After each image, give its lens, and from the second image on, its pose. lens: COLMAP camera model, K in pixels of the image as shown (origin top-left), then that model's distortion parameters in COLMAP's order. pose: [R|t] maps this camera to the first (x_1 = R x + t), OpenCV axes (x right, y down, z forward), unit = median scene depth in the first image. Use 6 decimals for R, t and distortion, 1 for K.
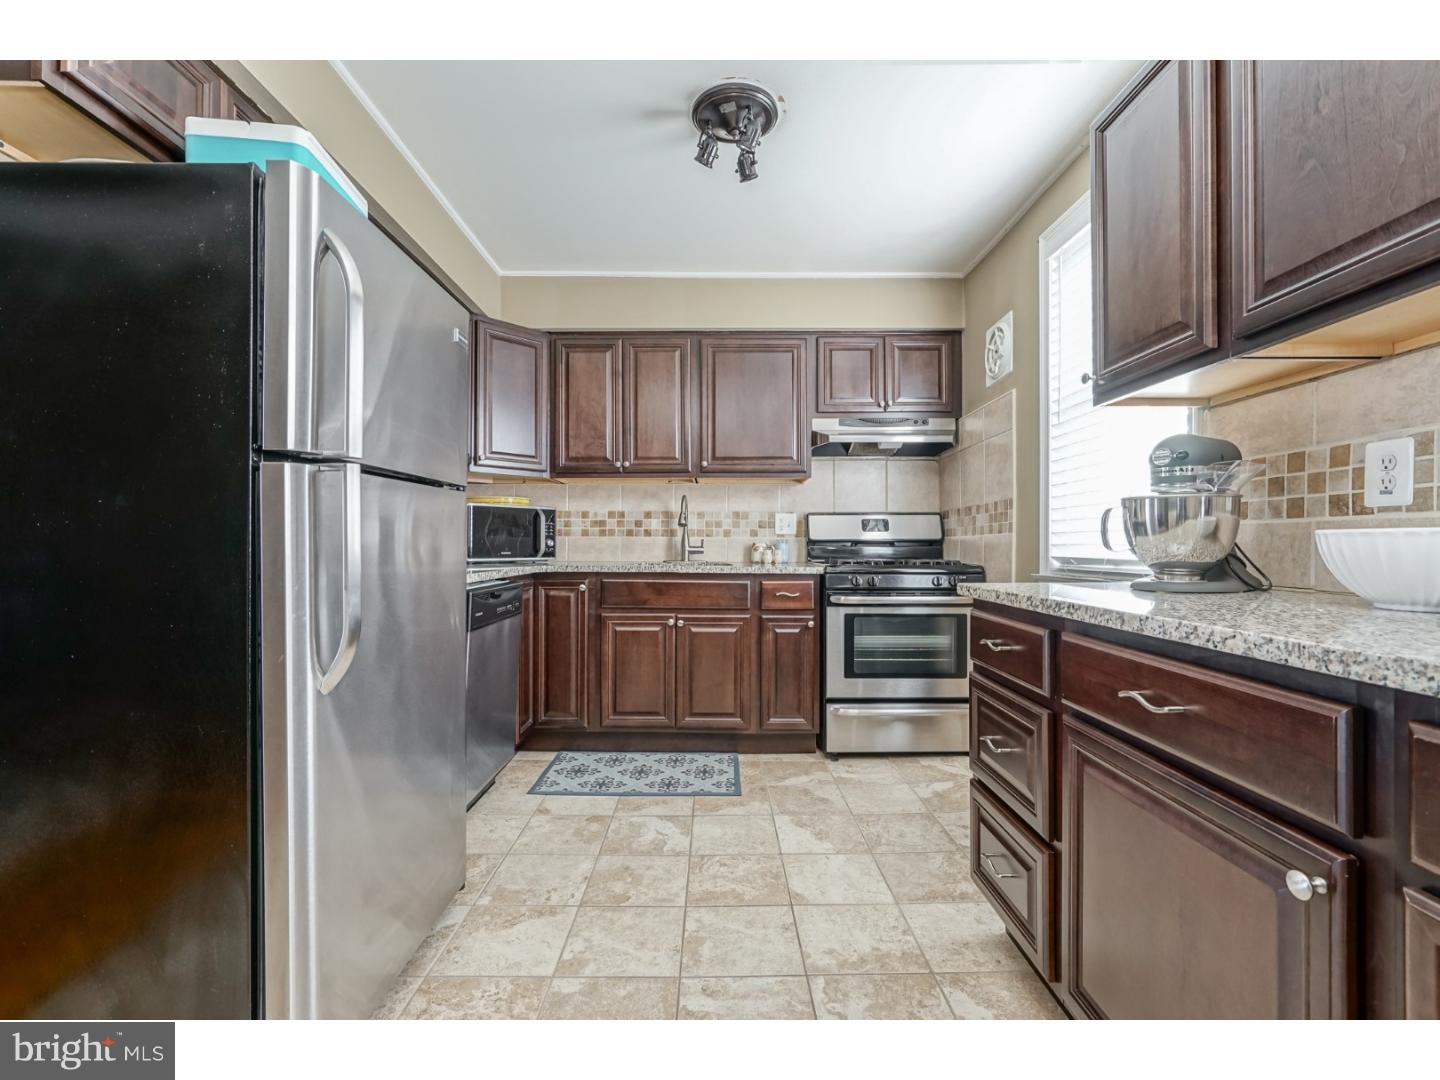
lens RADIAL K [[685.8, 0, 690.5], [0, 685.8, 541.8], [0, 0, 1]] dist [-0.006201, 0.003437]
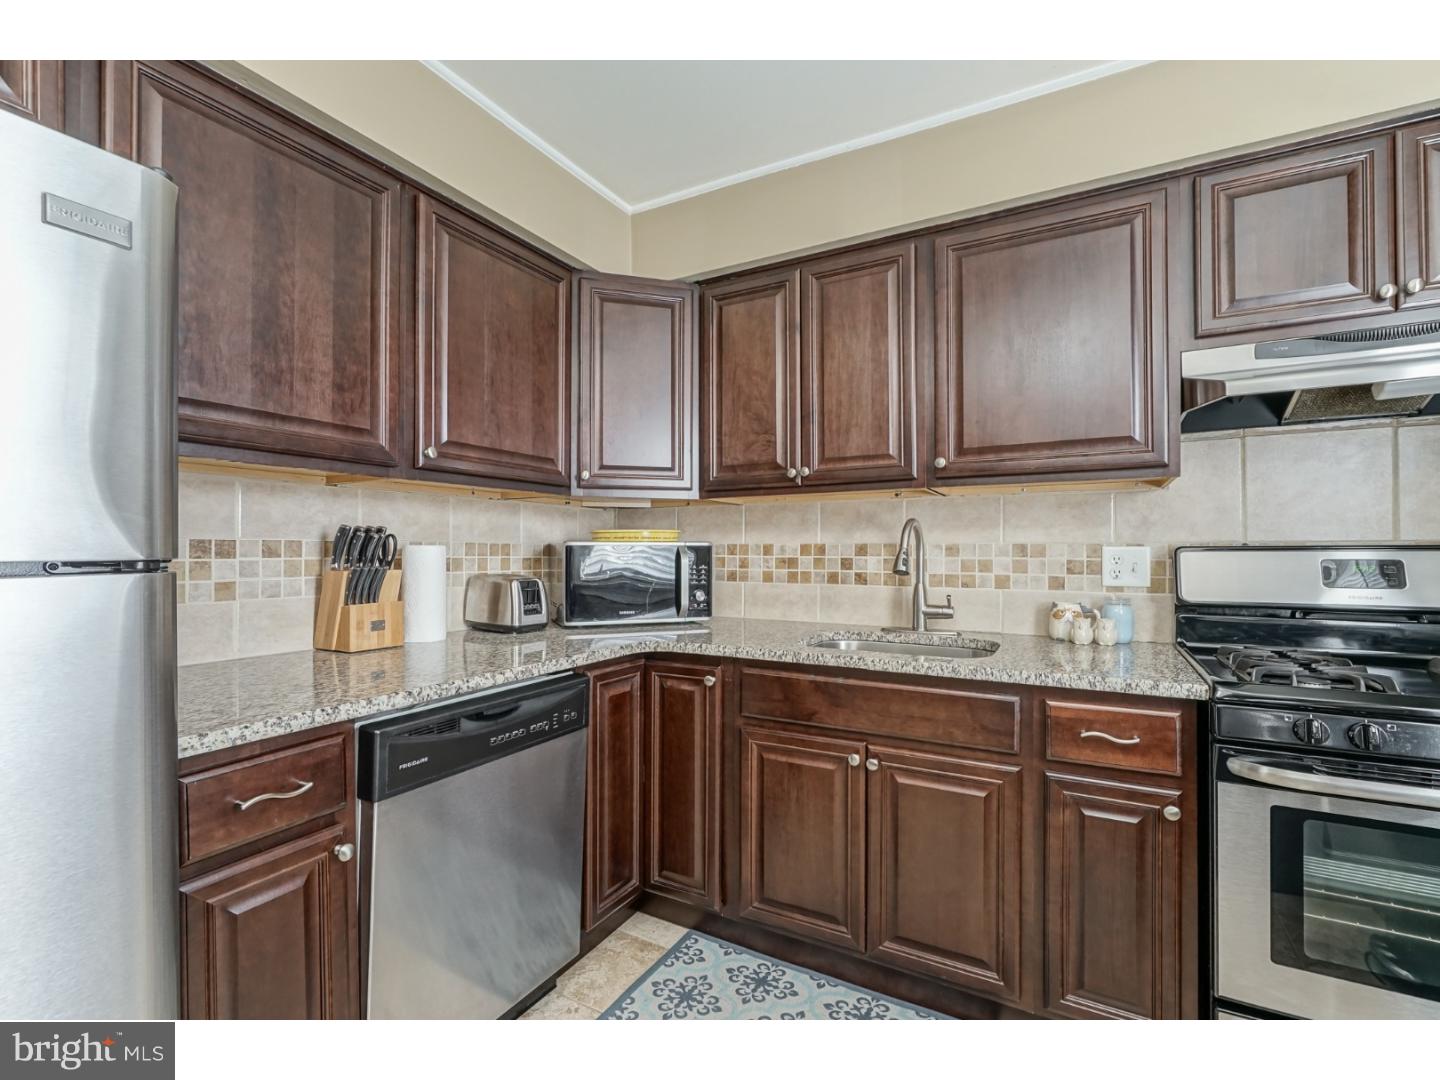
lens RADIAL K [[685.8, 0, 663.6], [0, 685.8, 550.4], [0, 0, 1]] dist [-0.006201, 0.003437]
pose [[0.872069, -0.004963, -0.489358, 0.105141], [0.006284, 0.999980, 0.001058, -0.049731], [0.489343, -0.003998, 0.872082, 0.450872]]
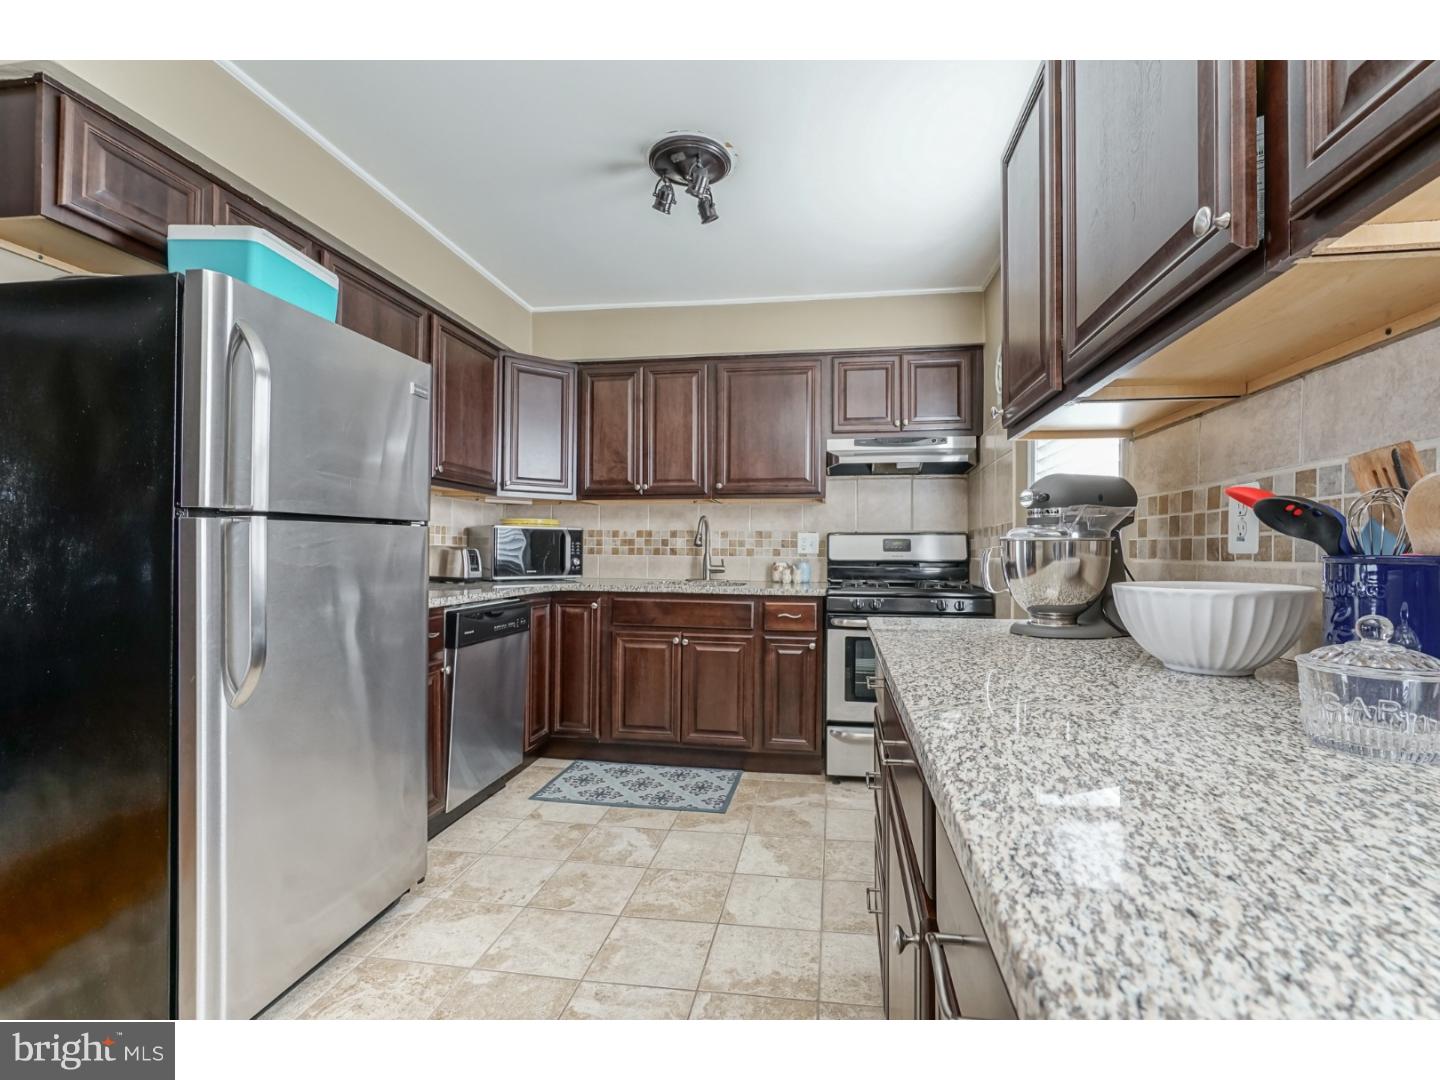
lens RADIAL K [[685.8, 0, 693.4], [0, 685.8, 543.9], [0, 0, 1]] dist [-0.006201, 0.003437]
pose [[0.987615, 0.002480, -0.156880, 0.158368], [-0.003661, 0.999967, -0.007238, -0.021311], [0.156857, 0.007723, 0.987591, -0.020047]]
